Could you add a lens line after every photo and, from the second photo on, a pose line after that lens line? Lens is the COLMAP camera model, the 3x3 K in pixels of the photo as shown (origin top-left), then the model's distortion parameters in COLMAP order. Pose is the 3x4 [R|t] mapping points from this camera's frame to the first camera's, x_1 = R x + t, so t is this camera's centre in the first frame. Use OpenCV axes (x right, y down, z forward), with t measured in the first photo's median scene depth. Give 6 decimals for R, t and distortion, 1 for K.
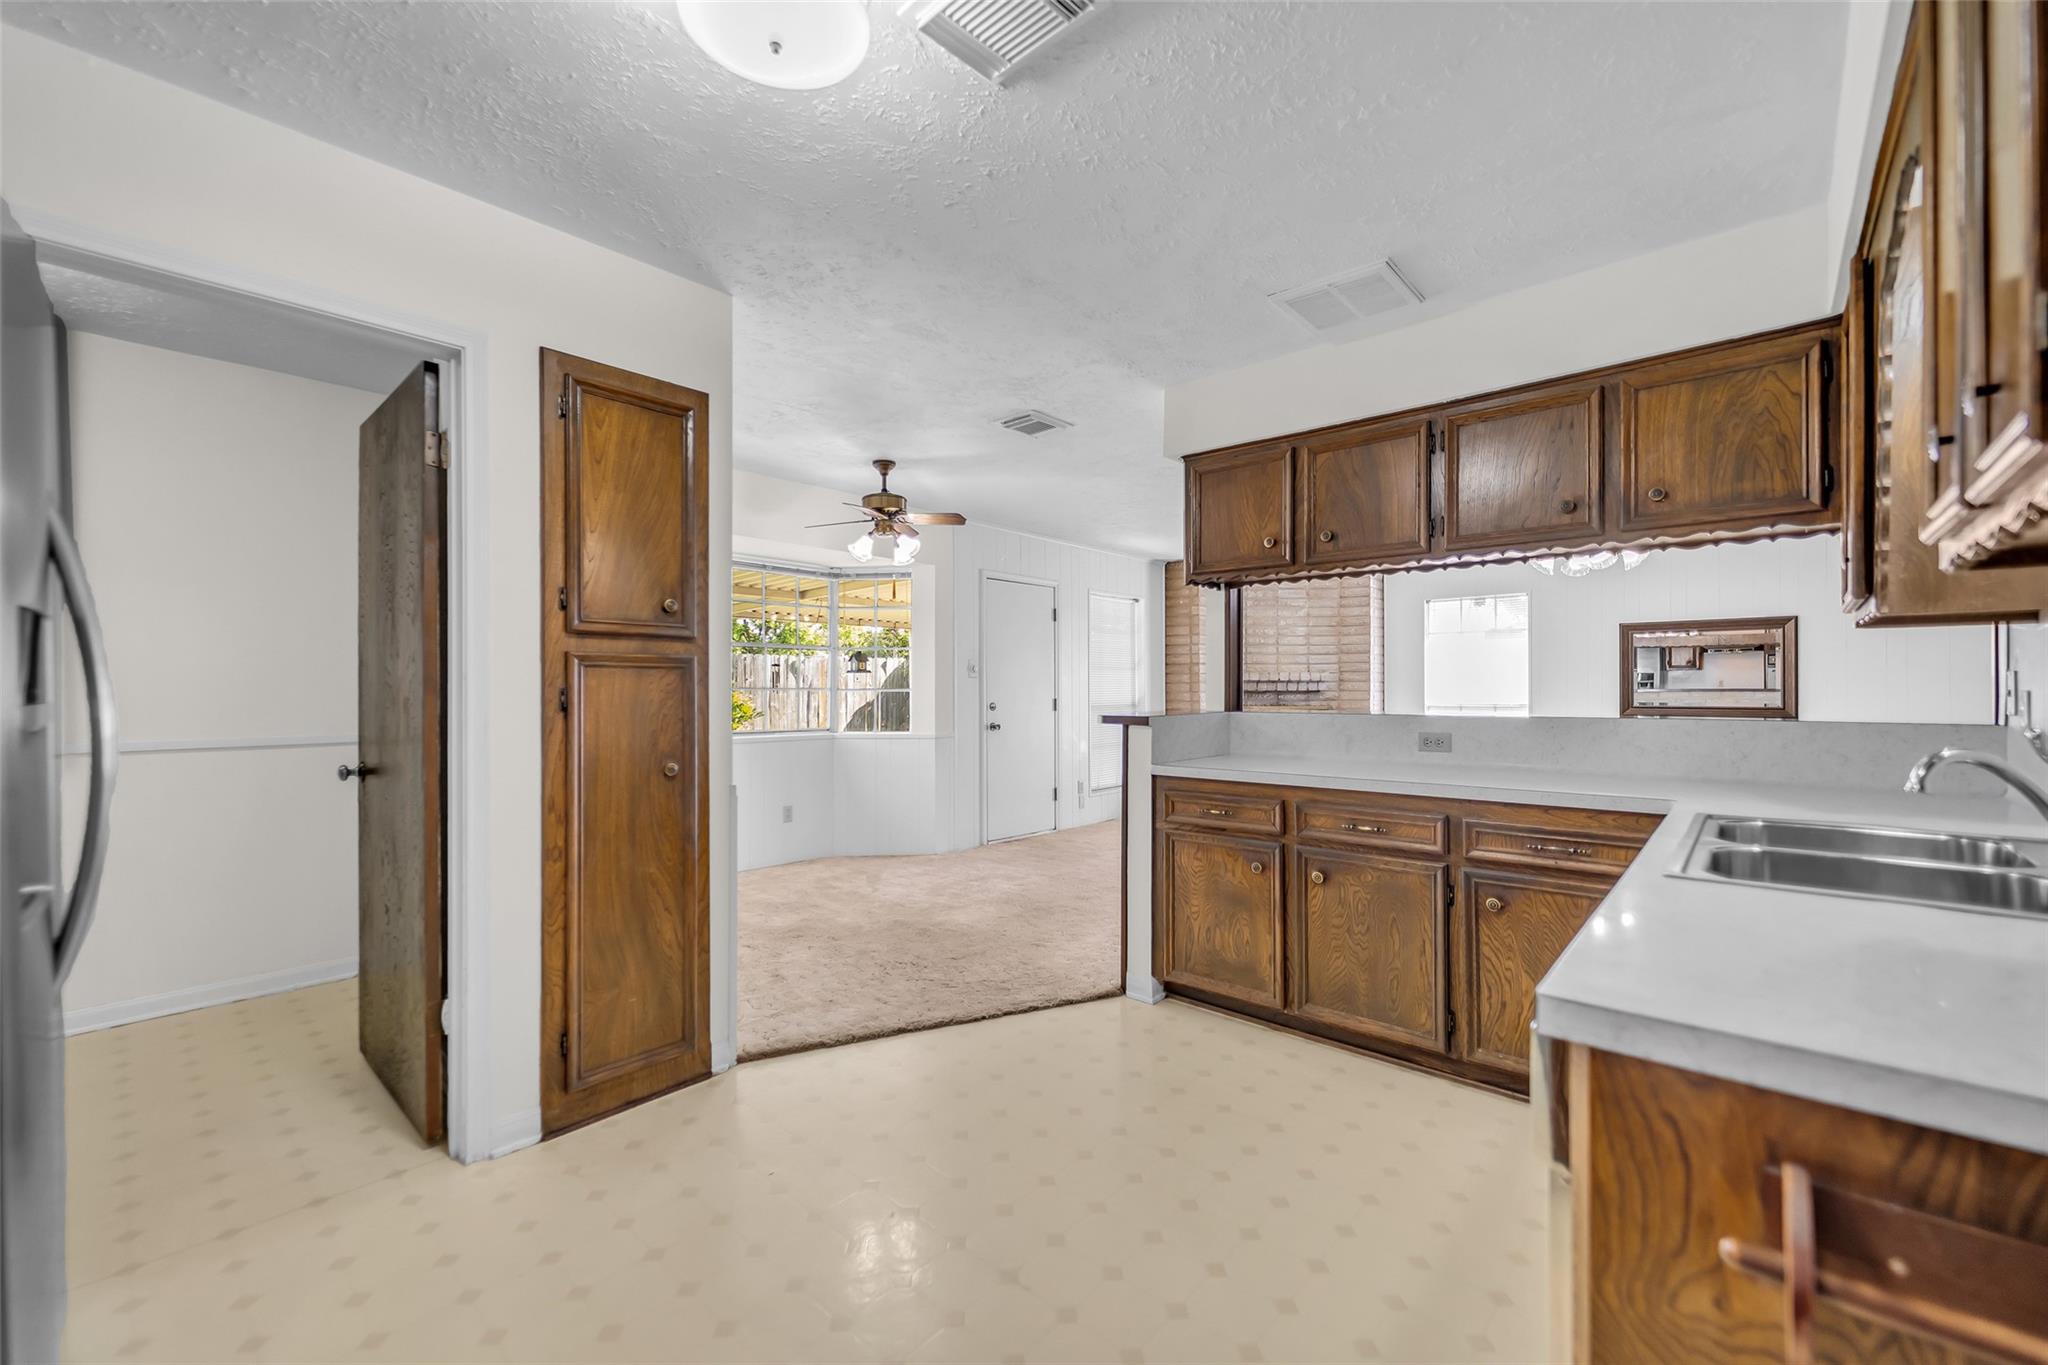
lens RADIAL K [[823.9, 0, 1009.2], [0, 823.9, 691.6], [0, 0, 1]] dist [-0.002513, -0.000007]
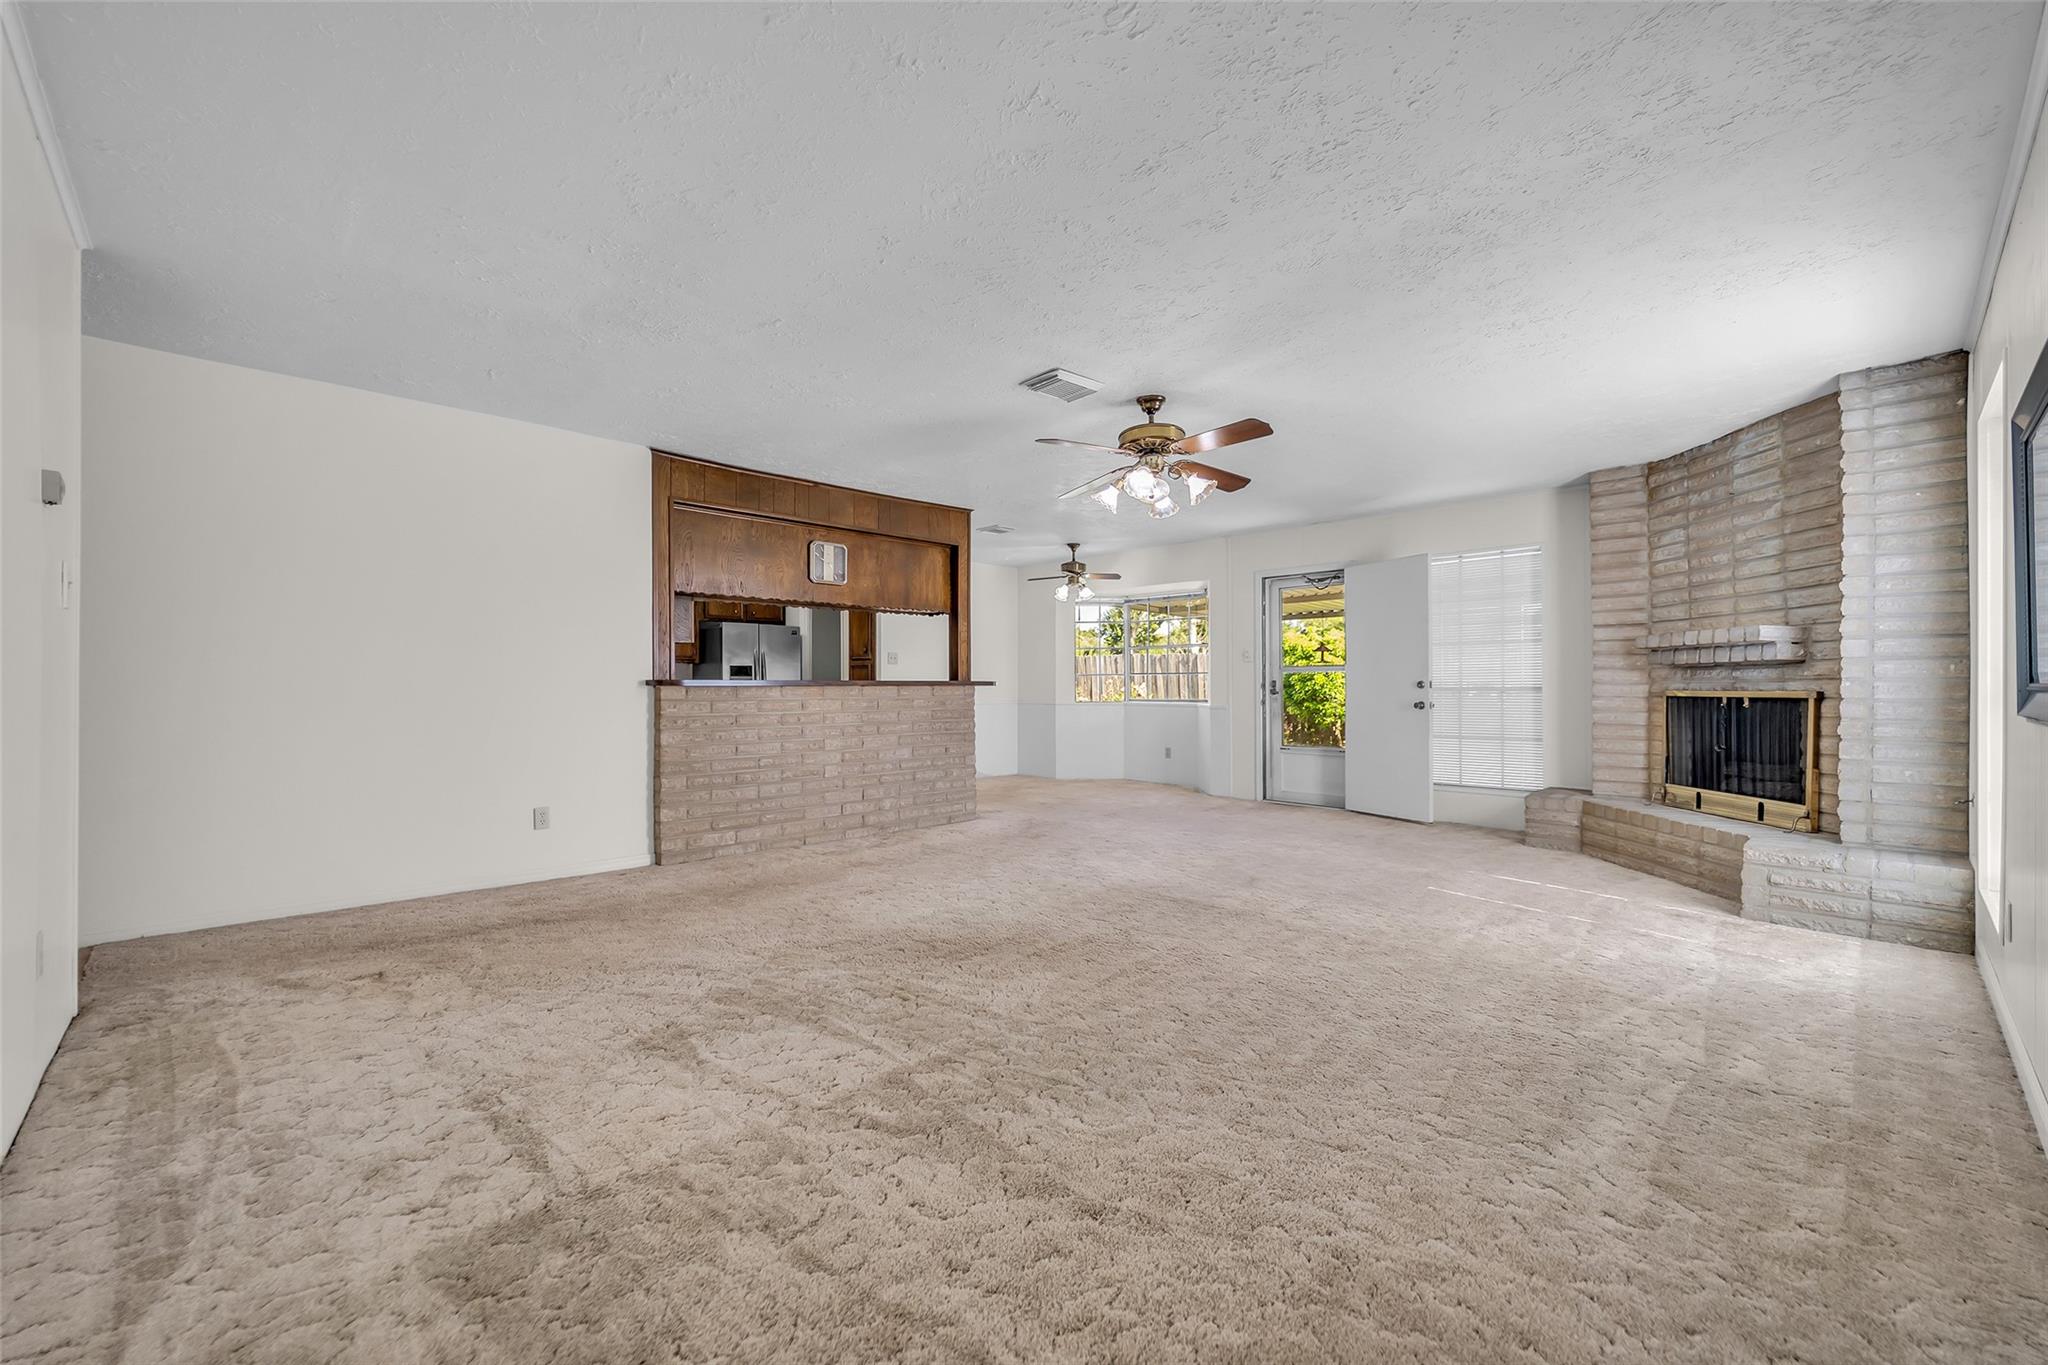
lens RADIAL K [[823.9, 0, 1010.6], [0, 823.9, 683.8], [0, 0, 1]] dist [-0.002513, -0.000007]
pose [[-0.072743, -0.003391, -0.997345, 1.643395], [-0.001696, 0.999993, -0.003276, 0.028057], [0.997349, 0.001454, -0.072748, 1.006267]]
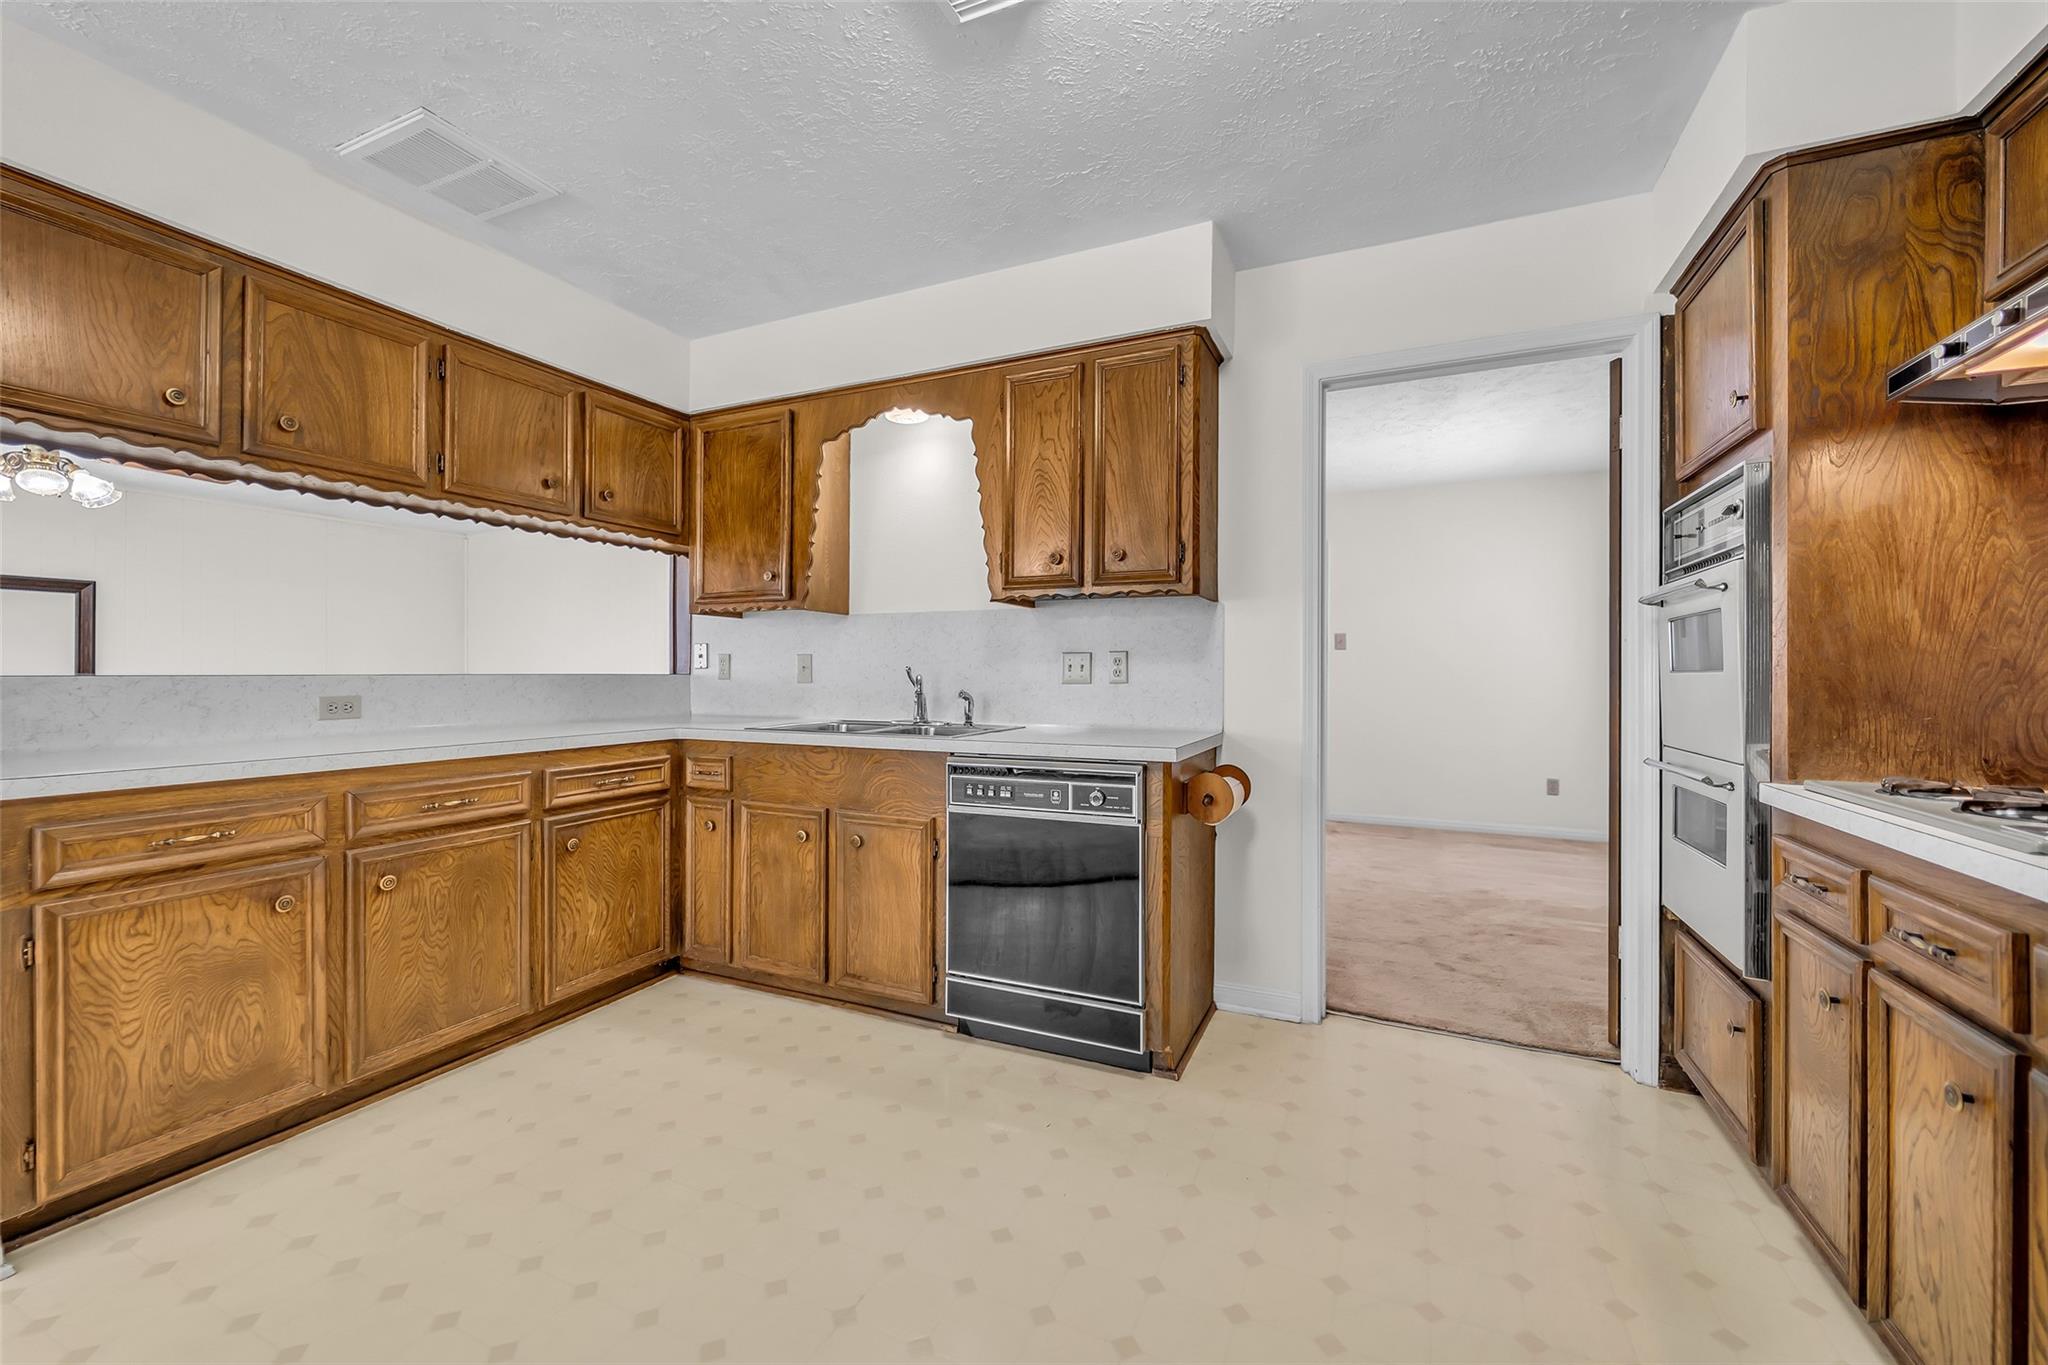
lens RADIAL K [[823.9, 0, 1021.4], [0, 823.9, 675.5], [0, 0, 1]] dist [-0.002513, -0.000007]
pose [[-0.306328, -0.001356, 0.951925, -0.322546], [0.002537, 0.999994, 0.002241, 0.019369], [-0.951923, 0.003101, -0.306323, 0.404352]]
